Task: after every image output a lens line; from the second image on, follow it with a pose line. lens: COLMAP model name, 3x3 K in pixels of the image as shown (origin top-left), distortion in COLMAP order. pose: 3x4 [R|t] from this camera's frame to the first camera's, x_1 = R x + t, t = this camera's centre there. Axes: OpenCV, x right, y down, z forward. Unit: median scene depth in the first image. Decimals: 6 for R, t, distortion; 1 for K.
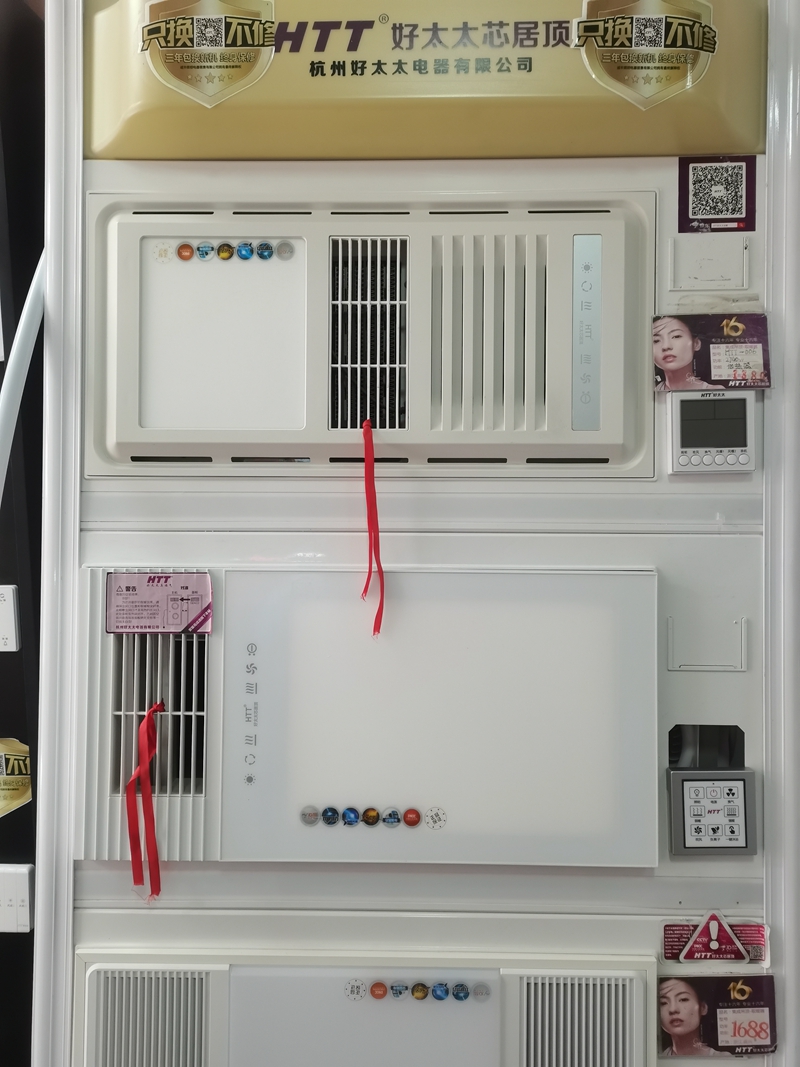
lens RADIAL K [[832.2, 0, 392.8], [0, 832.2, 533.9], [0, 0, 1]] dist [0.036029, -0.008966]
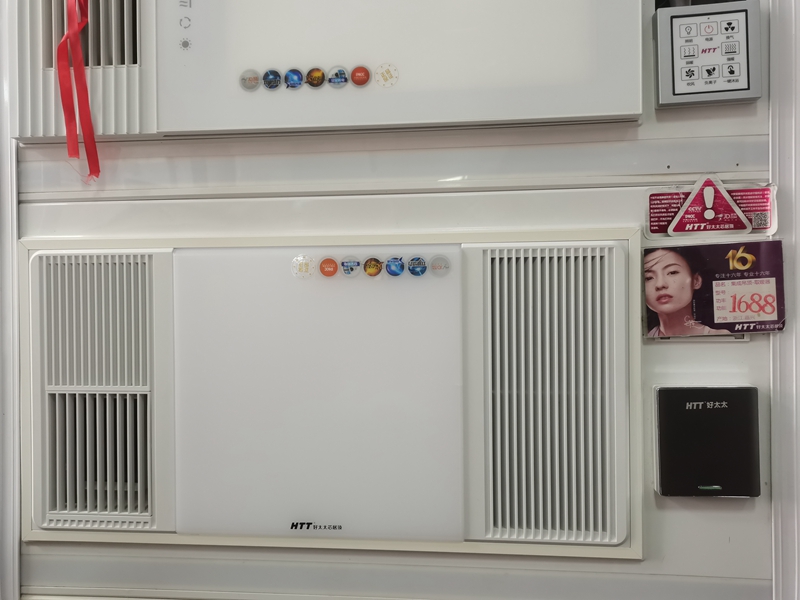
lens RADIAL K [[623.9, 0, 400.0], [0, 623.9, 300.0], [0, 0, 1]] dist [0.036029, -0.008966]
pose [[0.995655, -0.017624, -0.091439, 0.122365], [0.018312, 0.999810, 0.006687, 0.573202], [0.091304, -0.008332, 0.995788, 0.325494]]
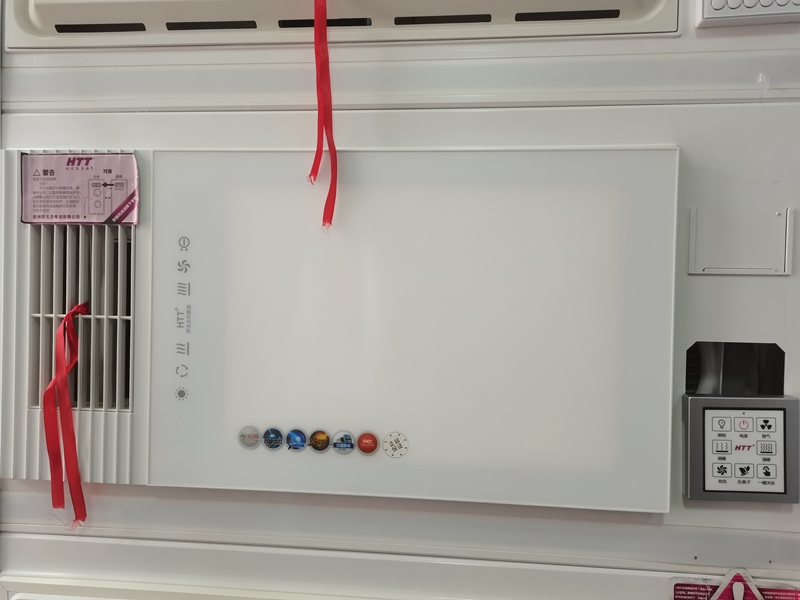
lens RADIAL K [[623.9, 0, 400.0], [0, 623.9, 300.0], [0, 0, 1]] dist [0.036029, -0.008966]
pose [[0.995952, 0.012015, -0.089080, 0.109097], [-0.008771, 0.999287, 0.036712, 0.170749], [0.089458, -0.035782, 0.995348, 0.377988]]
